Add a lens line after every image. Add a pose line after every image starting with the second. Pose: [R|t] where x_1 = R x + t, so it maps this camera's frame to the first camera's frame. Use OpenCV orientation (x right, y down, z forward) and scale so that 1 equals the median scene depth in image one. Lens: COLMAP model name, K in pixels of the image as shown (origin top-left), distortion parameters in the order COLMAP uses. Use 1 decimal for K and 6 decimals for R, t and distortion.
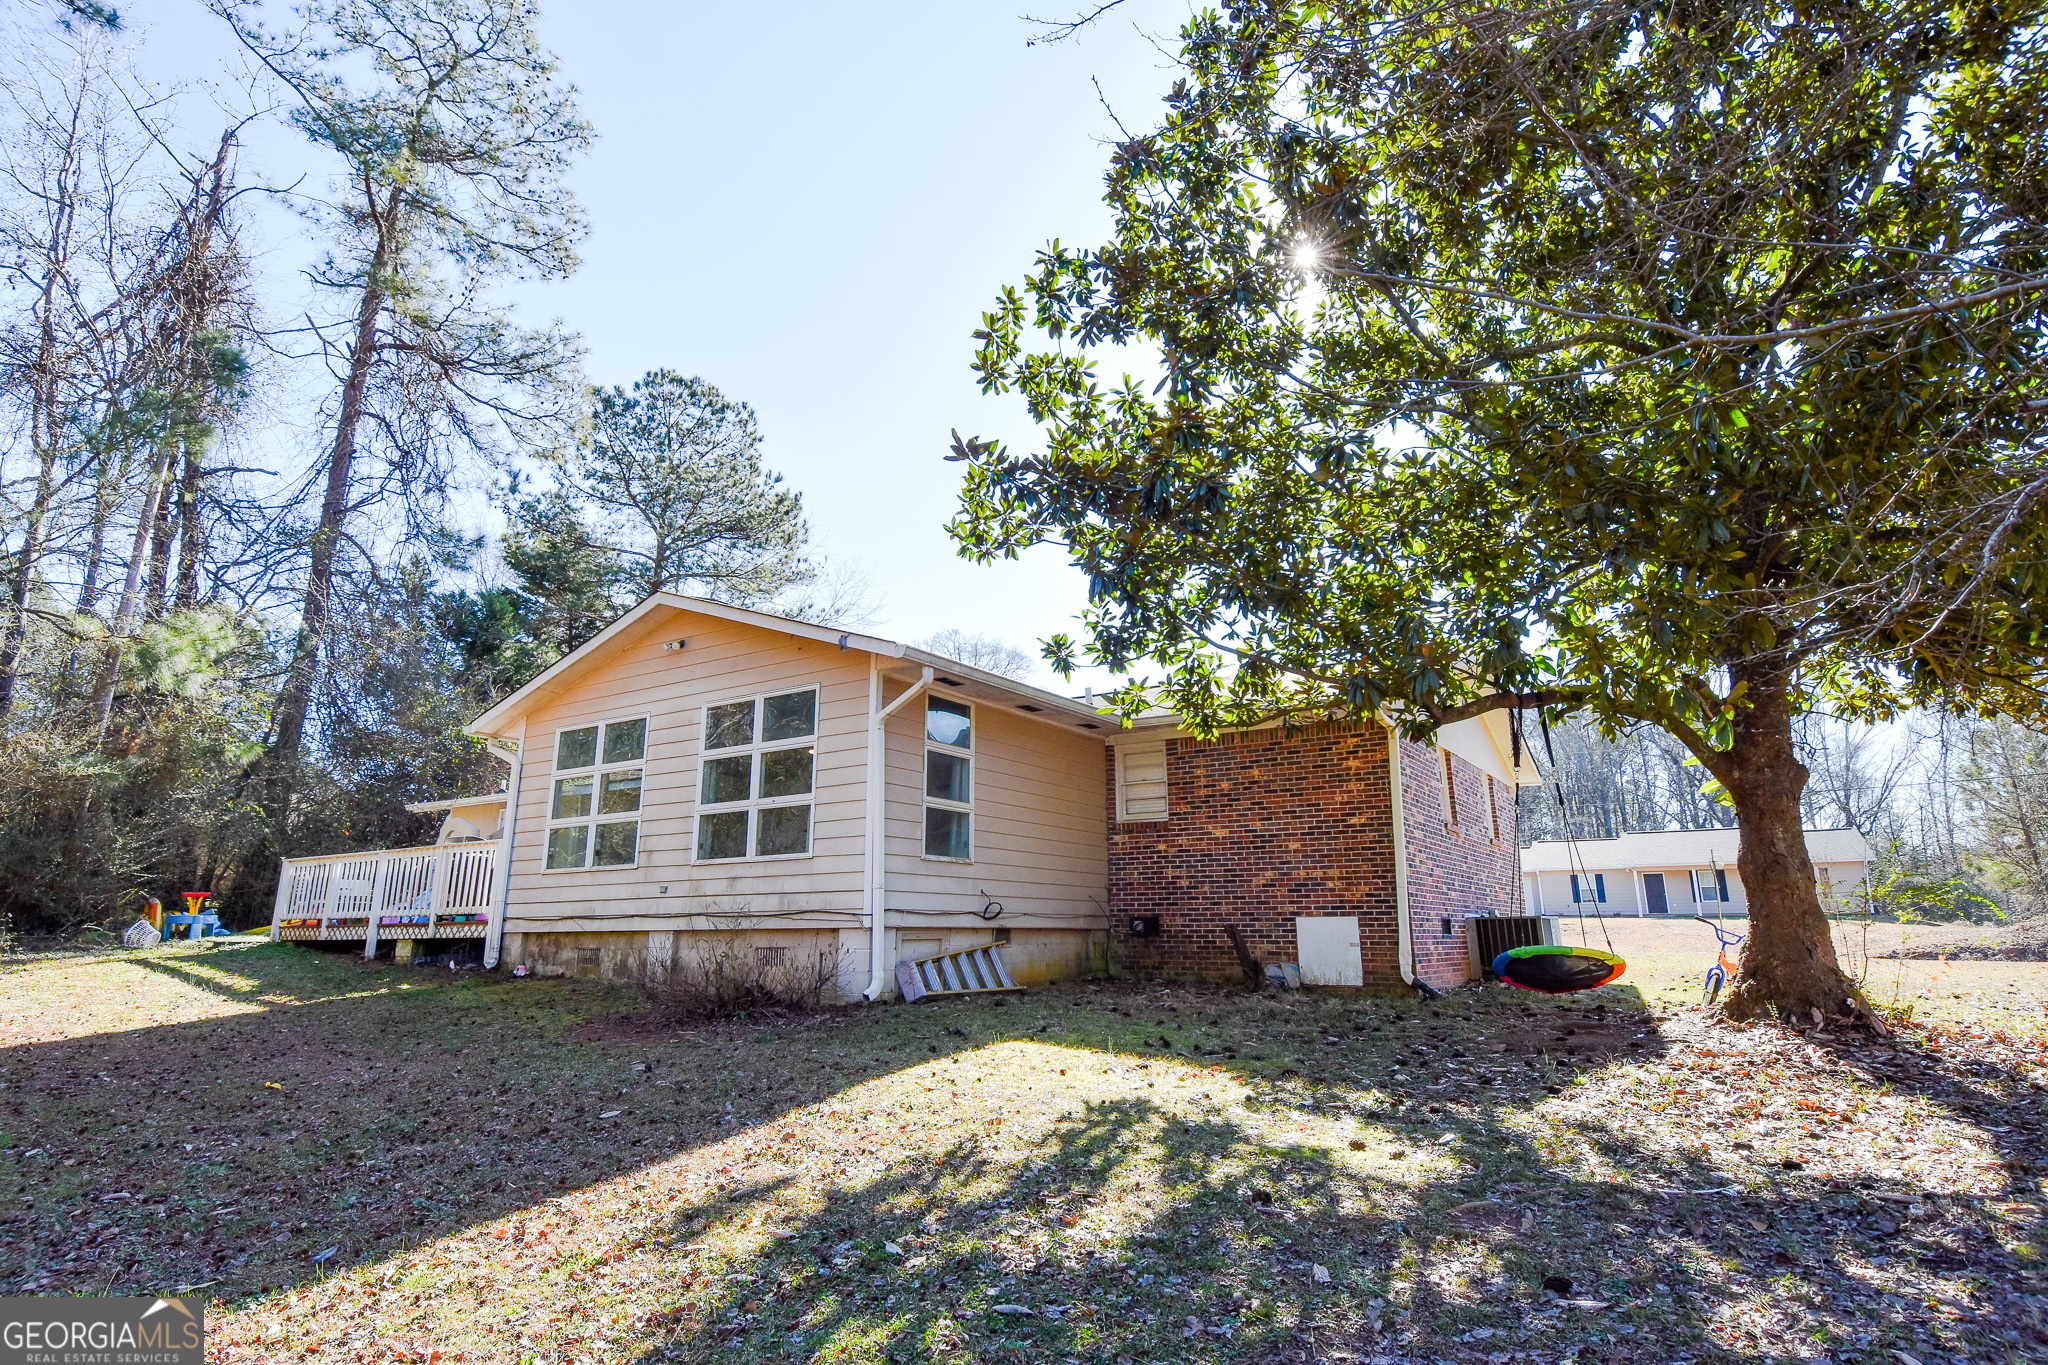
lens RADIAL K [[1060.4, 0, 1025.7], [0, 1060.4, 667.6], [0, 0, 1]] dist [0.051068, -0.055341]
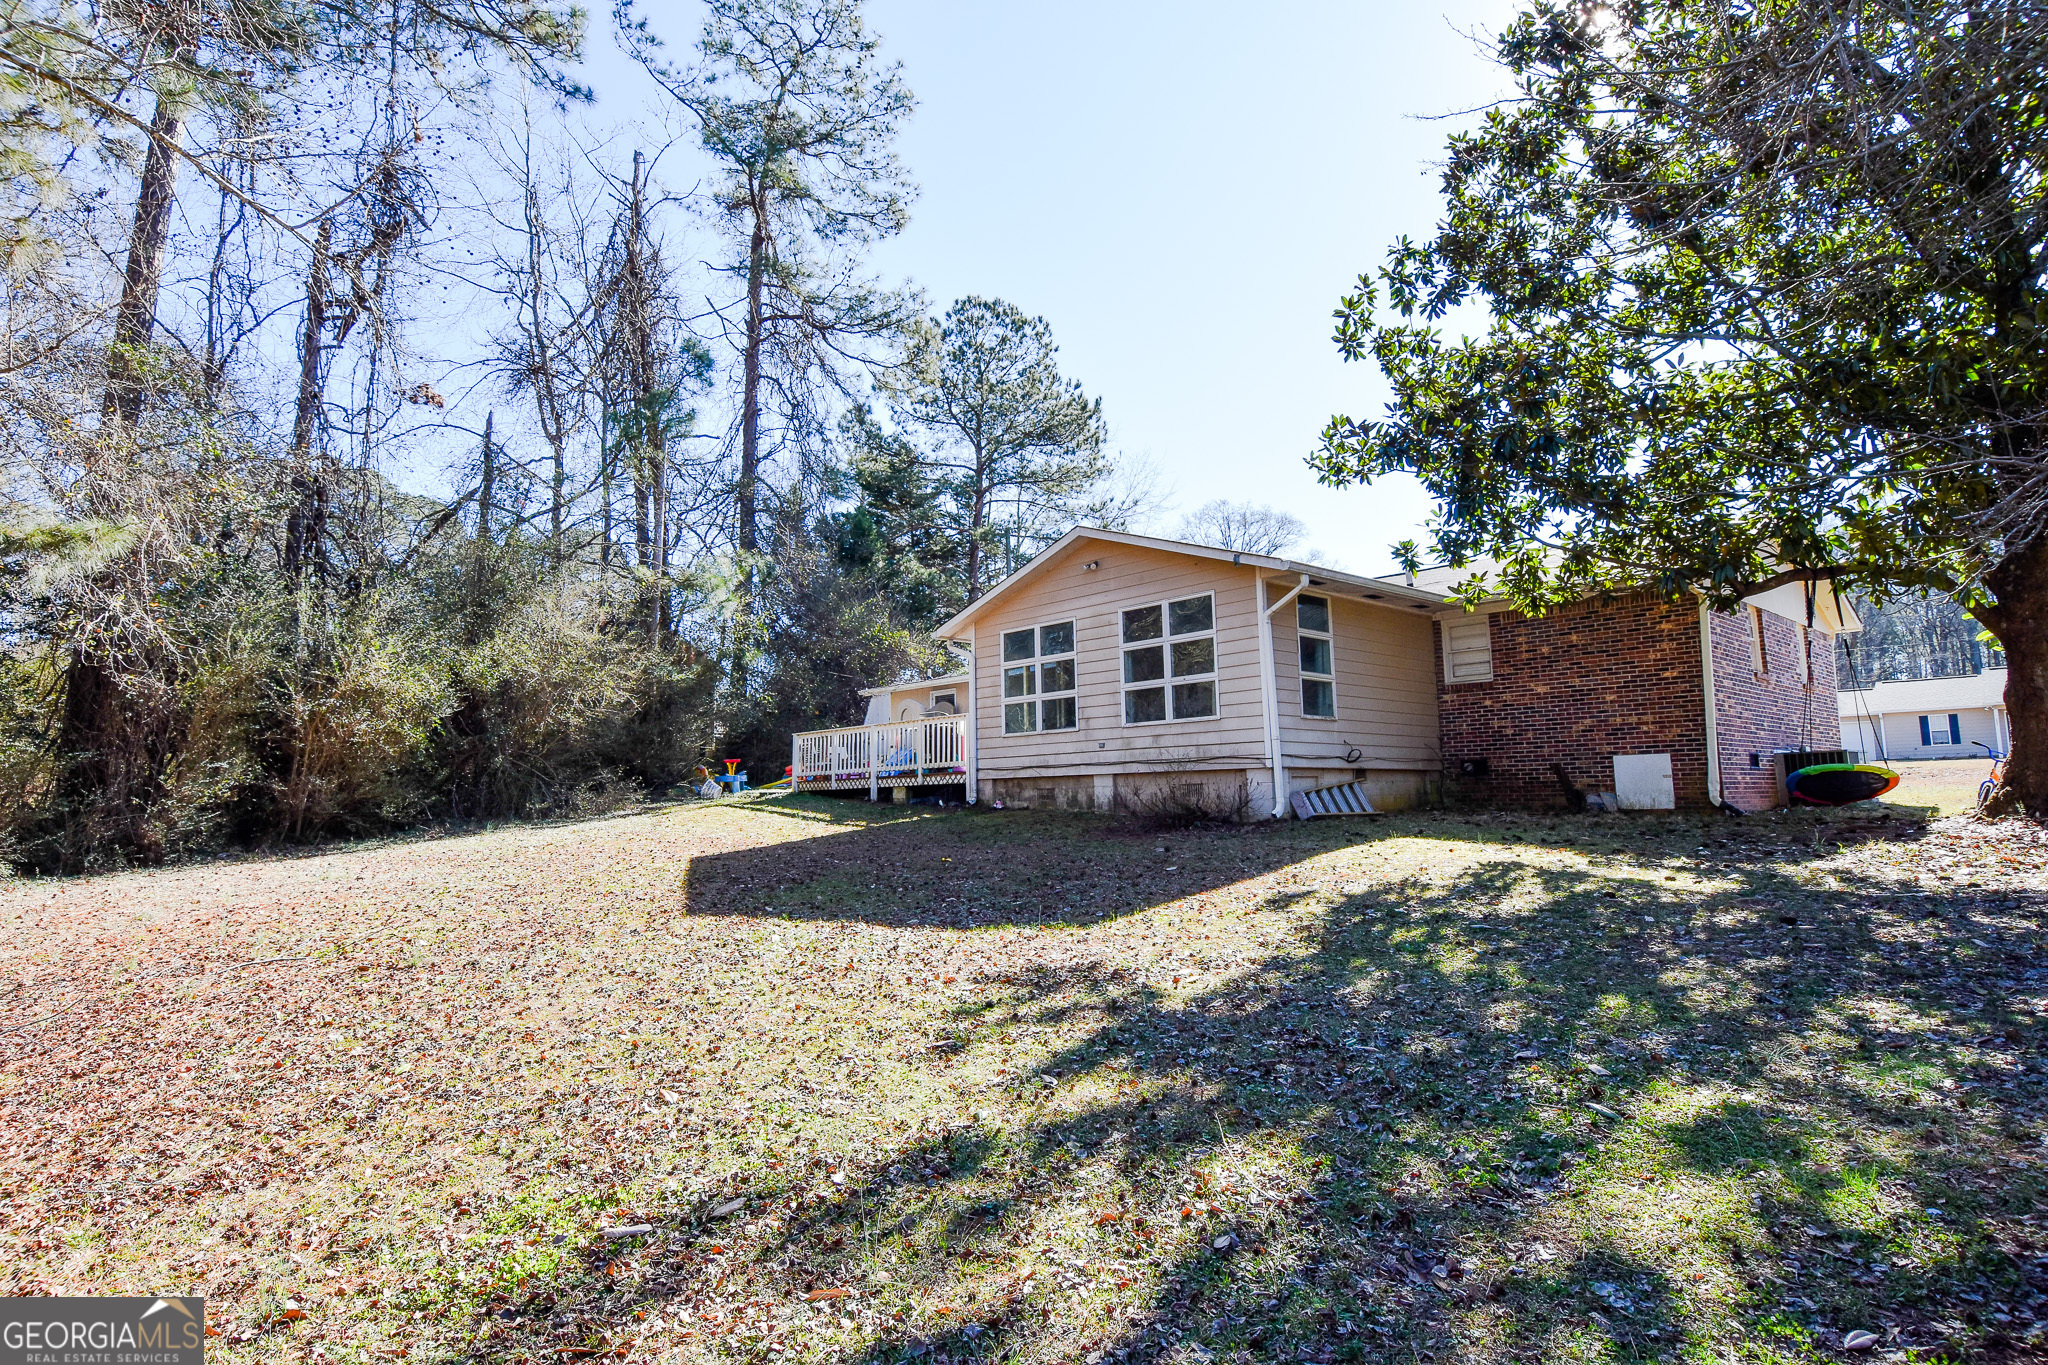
lens RADIAL K [[1060.4, 0, 1025.7], [0, 1060.4, 667.6], [0, 0, 1]] dist [0.051068, -0.055341]
pose [[0.970151, -0.043971, -0.238484, -0.107000], [0.073051, 0.990733, 0.114504, -0.056950], [0.231239, -0.128507, 0.964373, -0.339951]]
